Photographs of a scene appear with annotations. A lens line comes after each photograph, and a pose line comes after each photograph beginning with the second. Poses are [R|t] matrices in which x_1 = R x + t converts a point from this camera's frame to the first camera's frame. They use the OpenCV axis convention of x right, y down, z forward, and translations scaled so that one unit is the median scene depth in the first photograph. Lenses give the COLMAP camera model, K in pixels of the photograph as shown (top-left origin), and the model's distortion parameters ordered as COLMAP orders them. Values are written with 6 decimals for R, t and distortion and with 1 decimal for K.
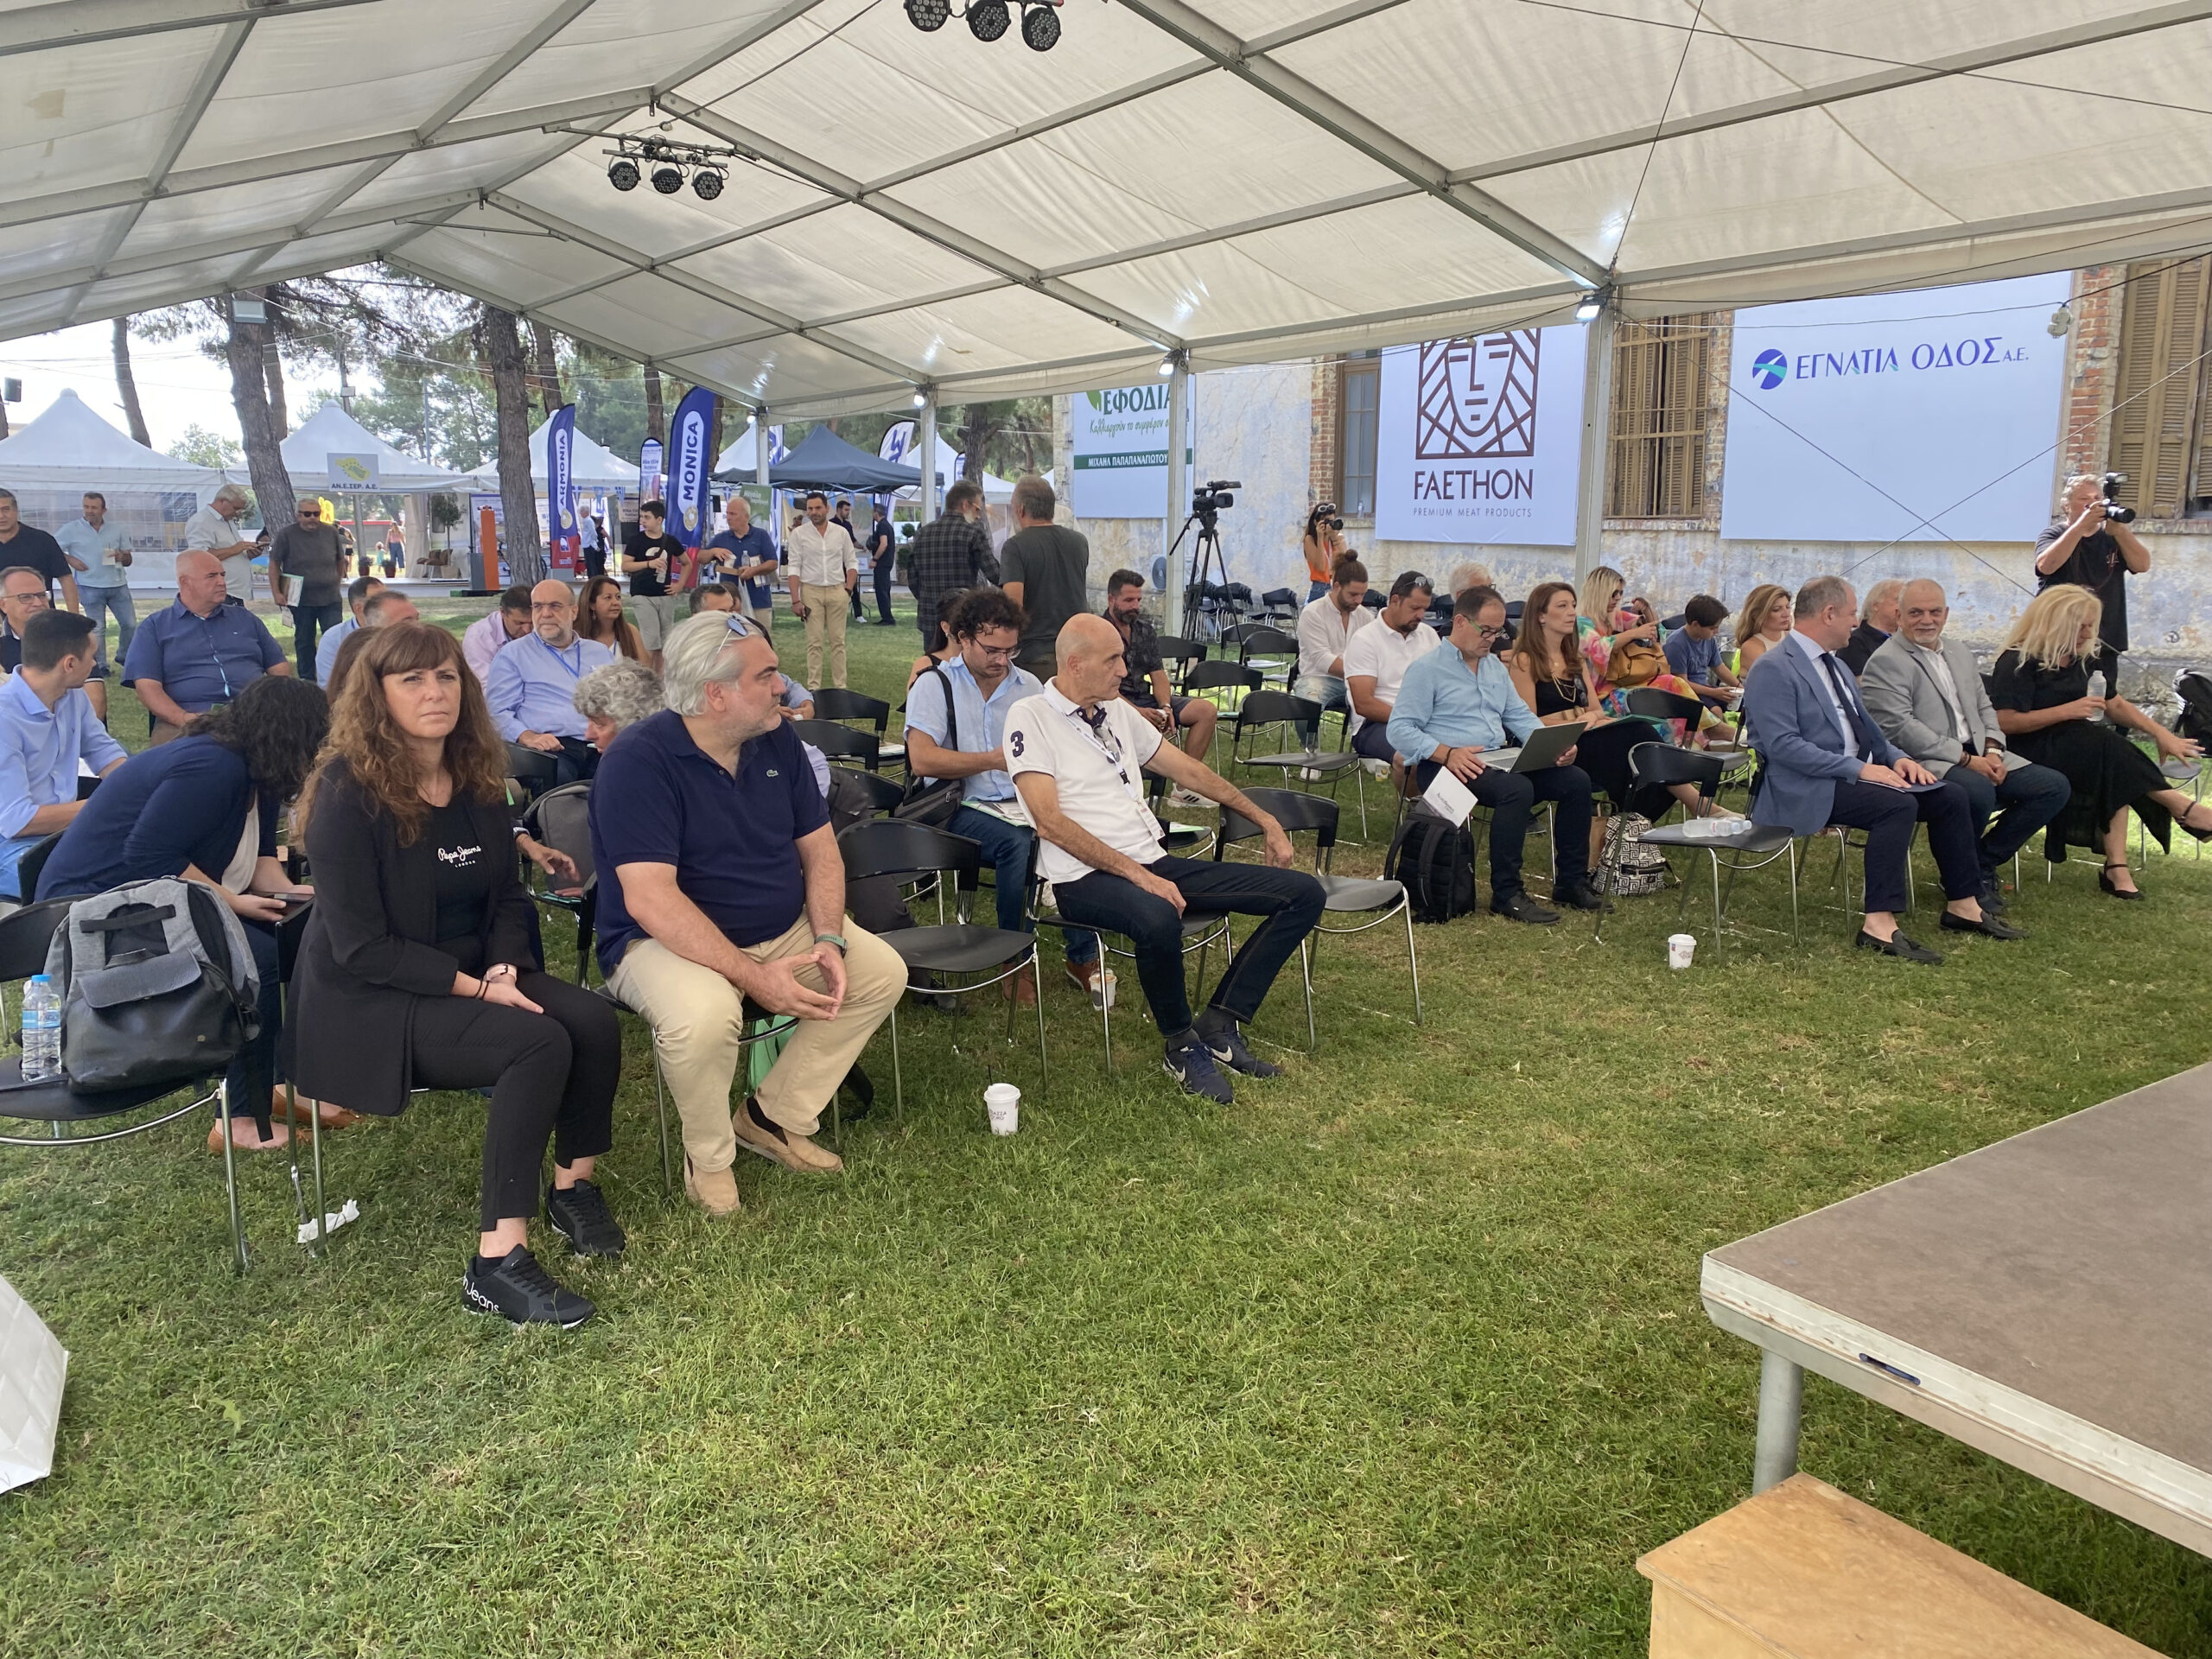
lens RADIAL K [[1658.4, 0, 1100.8], [0, 1658.4, 797.5], [0, 0, 1]] dist [0.024532, -0.020181]
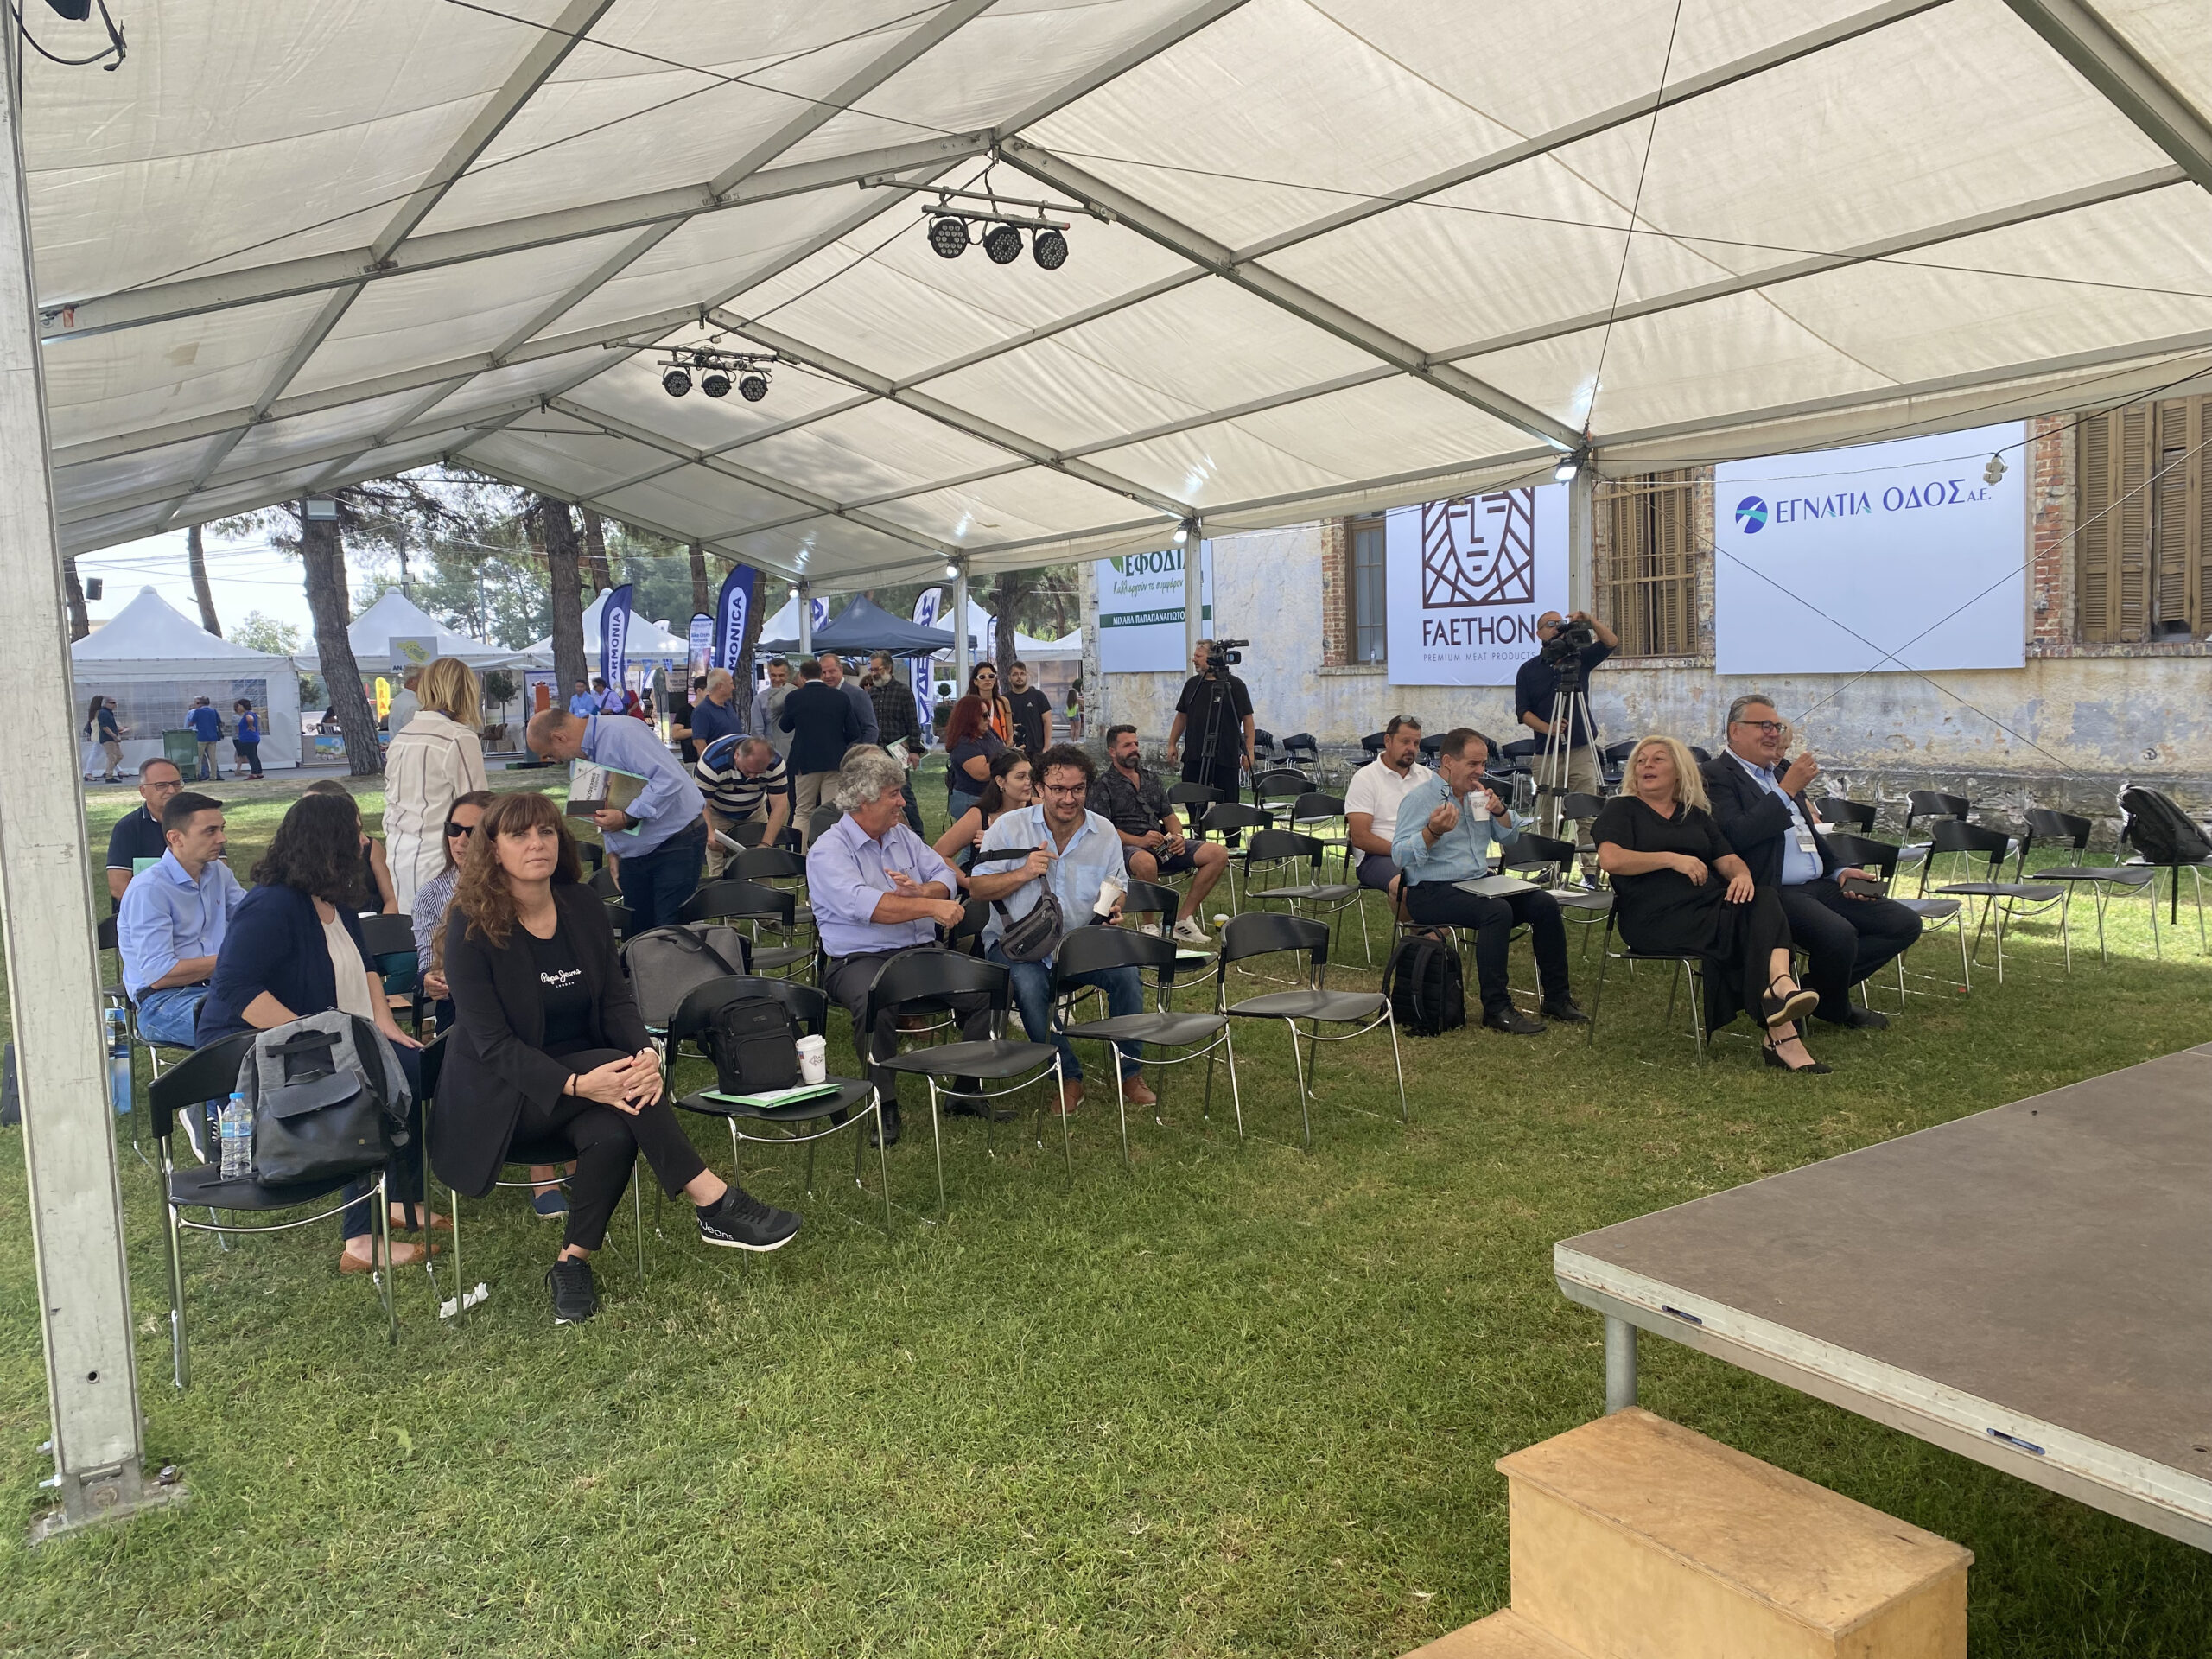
lens RADIAL K [[1658.4, 0, 1100.8], [0, 1658.4, 797.5], [0, 0, 1]] dist [0.024532, -0.020181]
pose [[0.999208, -0.032866, -0.022436, 0.013671], [0.030710, 0.995425, -0.090476, 0.009799], [0.025307, 0.089716, 0.995646, -0.099592]]
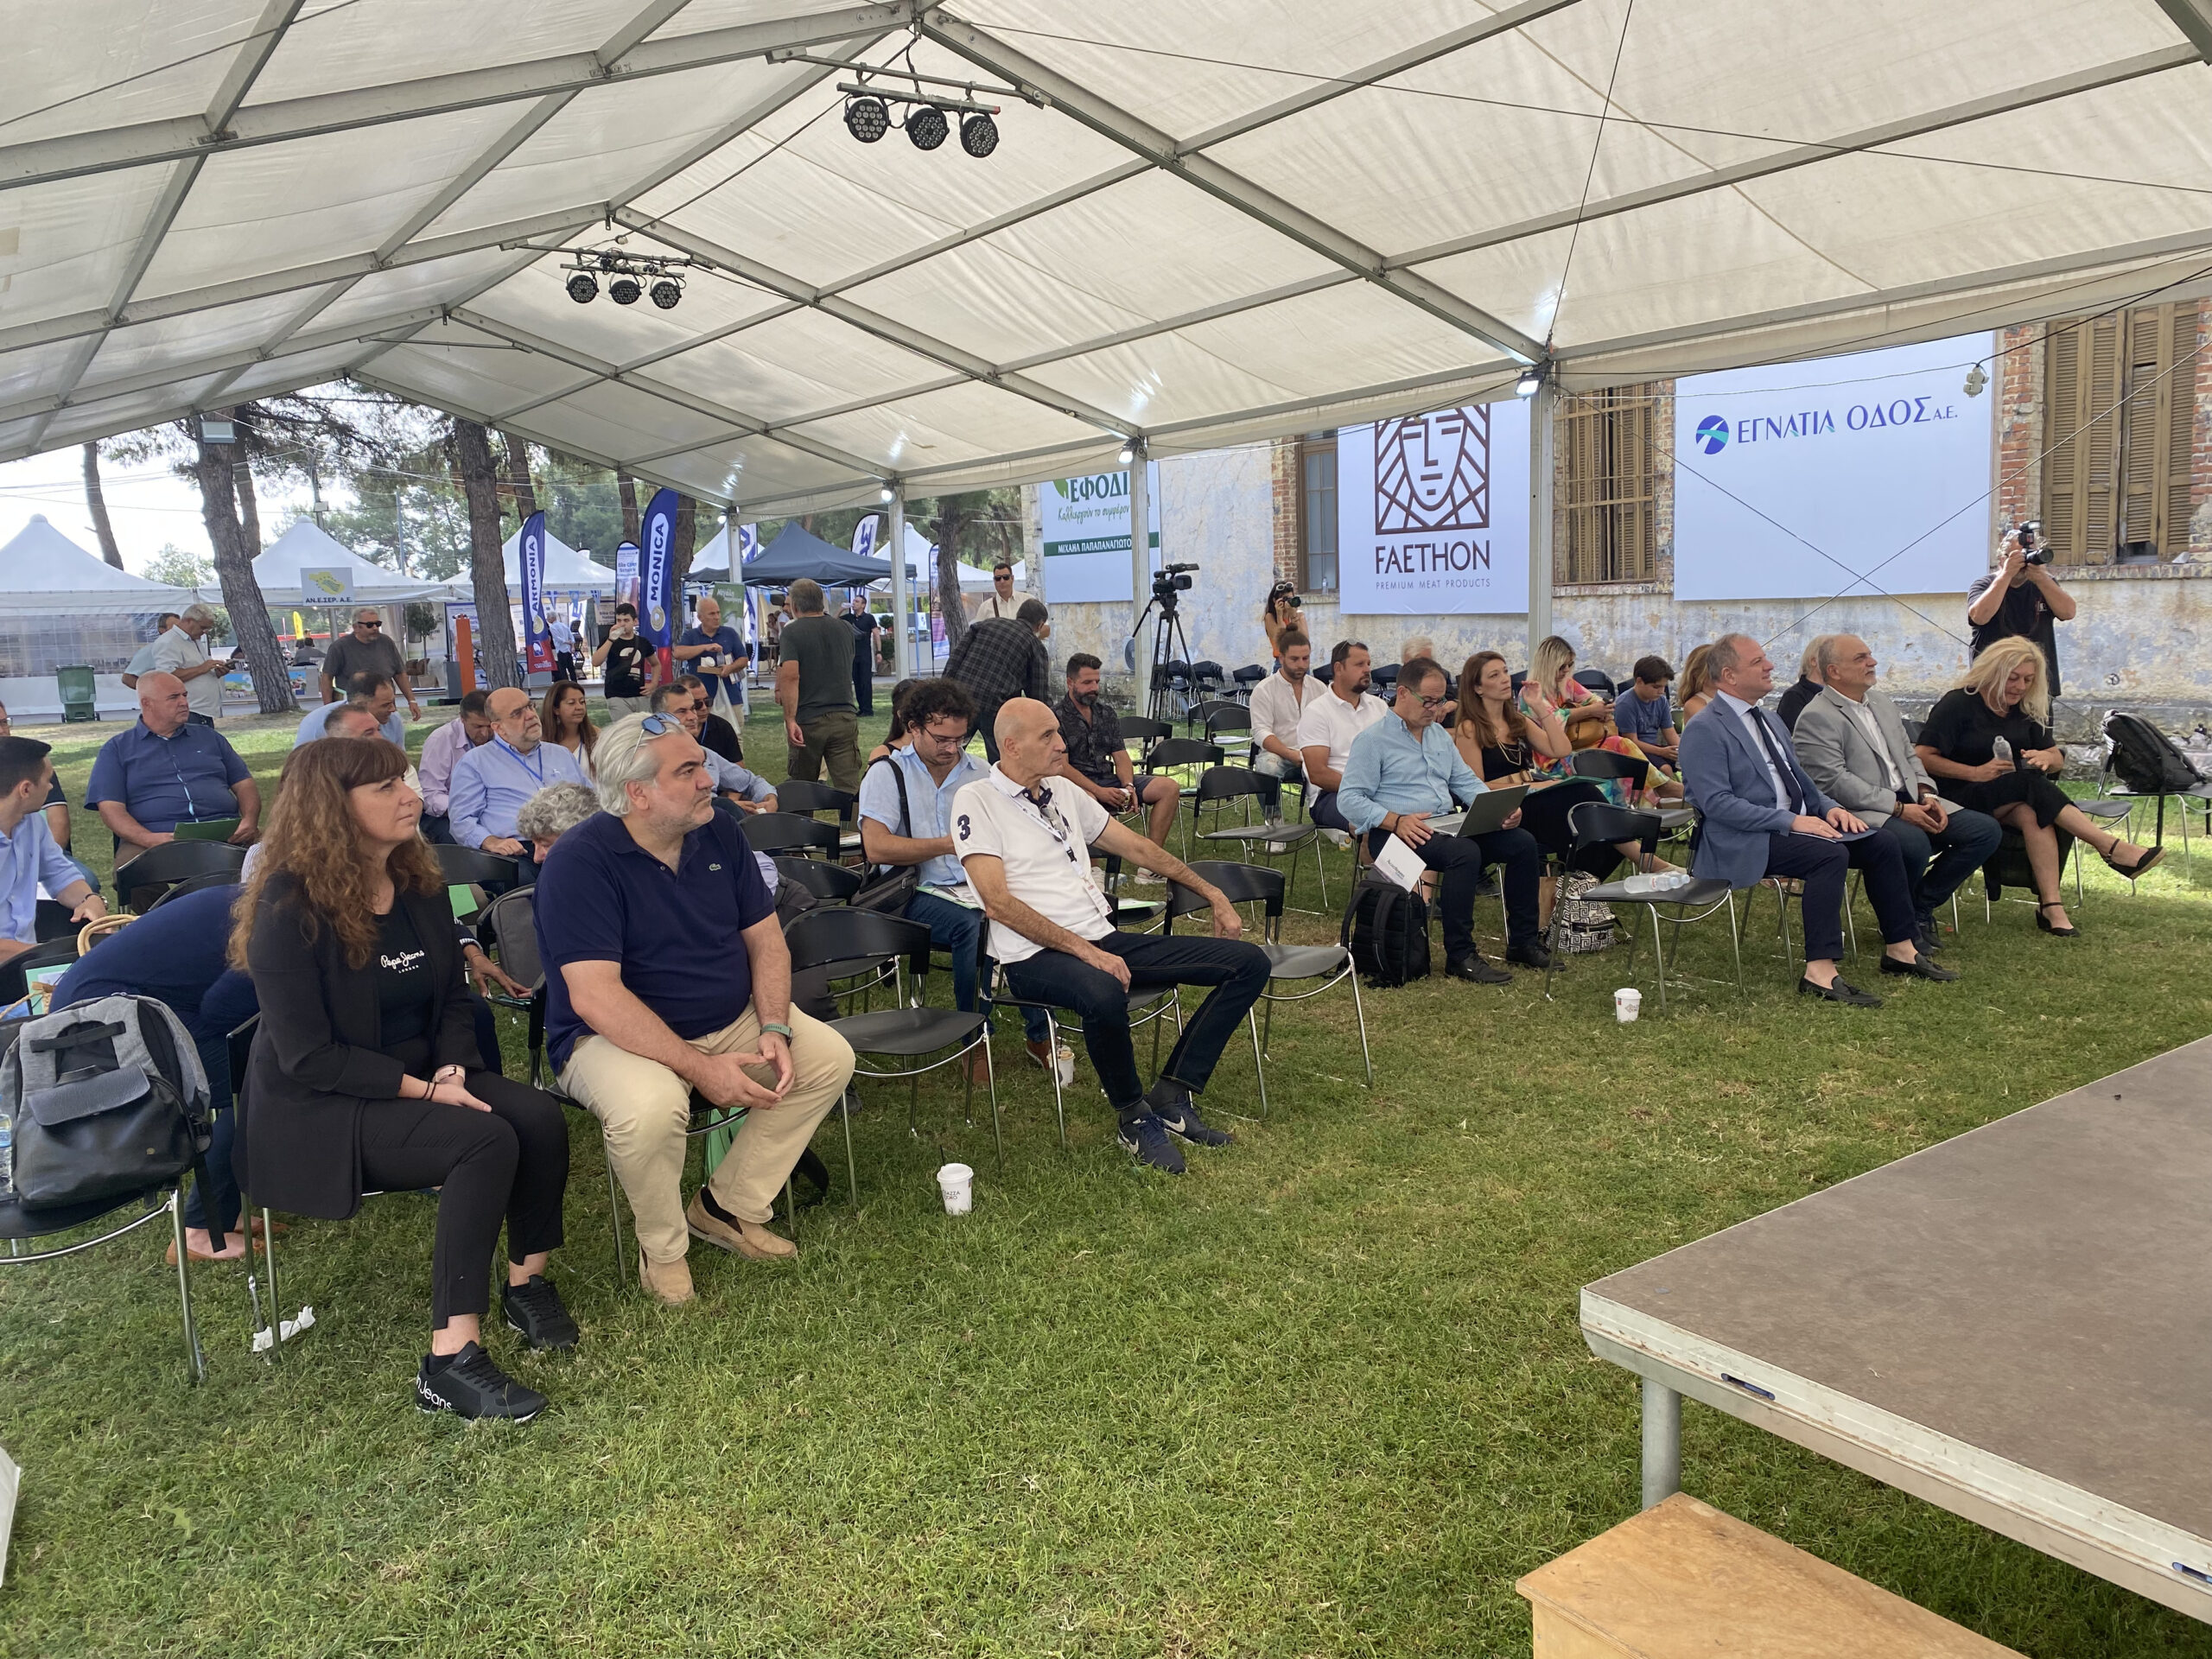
lens RADIAL K [[1657.3, 0, 1122.2], [0, 1657.3, 809.9], [0, 0, 1]] dist [0.020686, -0.014155]
pose [[0.998977, -0.040834, 0.019450, 0.018963], [0.041605, 0.998291, -0.041045, 0.001294], [-0.017741, 0.041812, 0.998968, -0.016055]]
